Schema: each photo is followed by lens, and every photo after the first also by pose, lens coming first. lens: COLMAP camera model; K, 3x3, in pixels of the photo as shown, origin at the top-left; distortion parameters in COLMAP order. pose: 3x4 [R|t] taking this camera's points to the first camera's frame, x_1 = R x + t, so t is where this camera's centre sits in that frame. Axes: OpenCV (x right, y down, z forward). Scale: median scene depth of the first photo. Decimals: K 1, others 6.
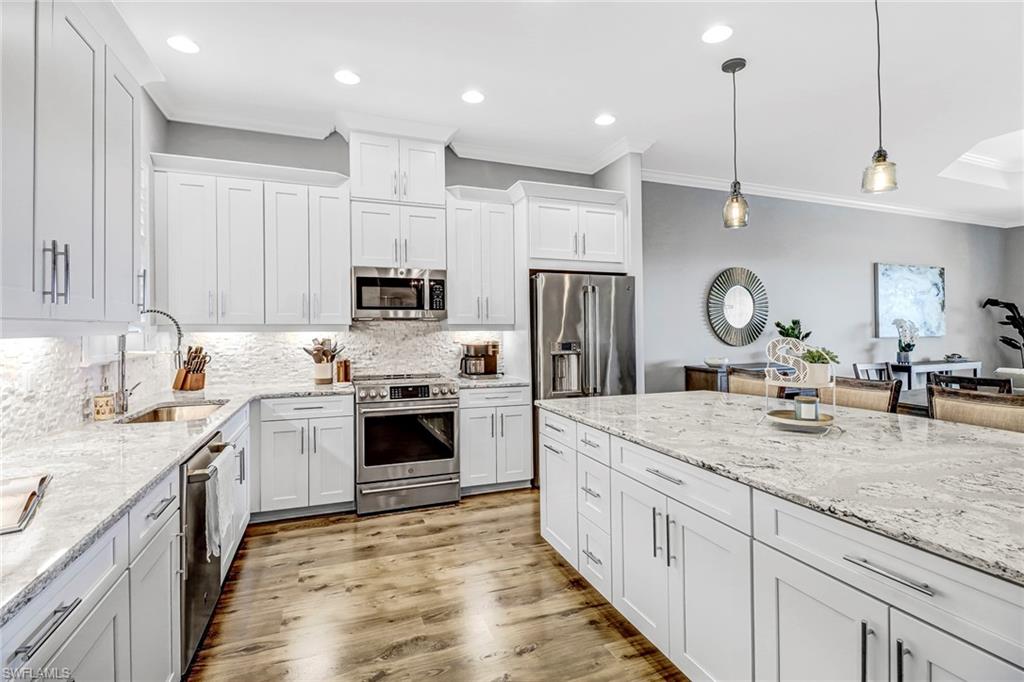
lens RADIAL K [[480.3, 0, 509.0], [0, 480.3, 332.8], [0, 0, 1]] dist [0.001226, -0.000130]
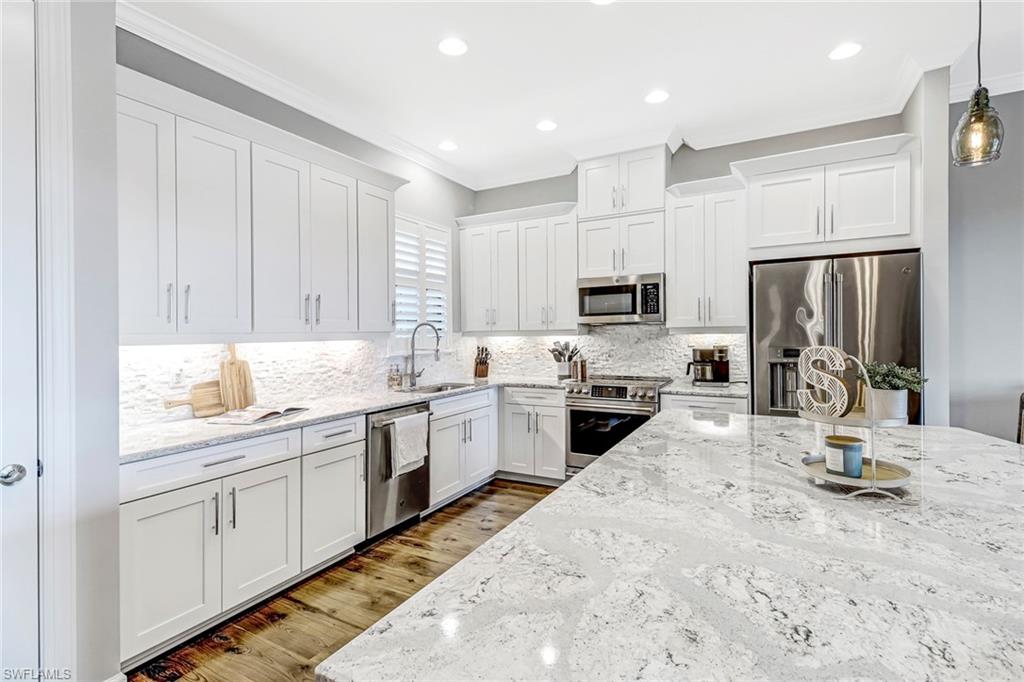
lens RADIAL K [[480.3, 0, 509.0], [0, 480.3, 332.8], [0, 0, 1]] dist [0.001226, -0.000130]
pose [[0.646275, -0.007800, -0.763065, 0.436496], [0.005914, 0.999969, -0.005213, -0.004172], [0.763082, -0.001144, 0.646301, 0.123294]]
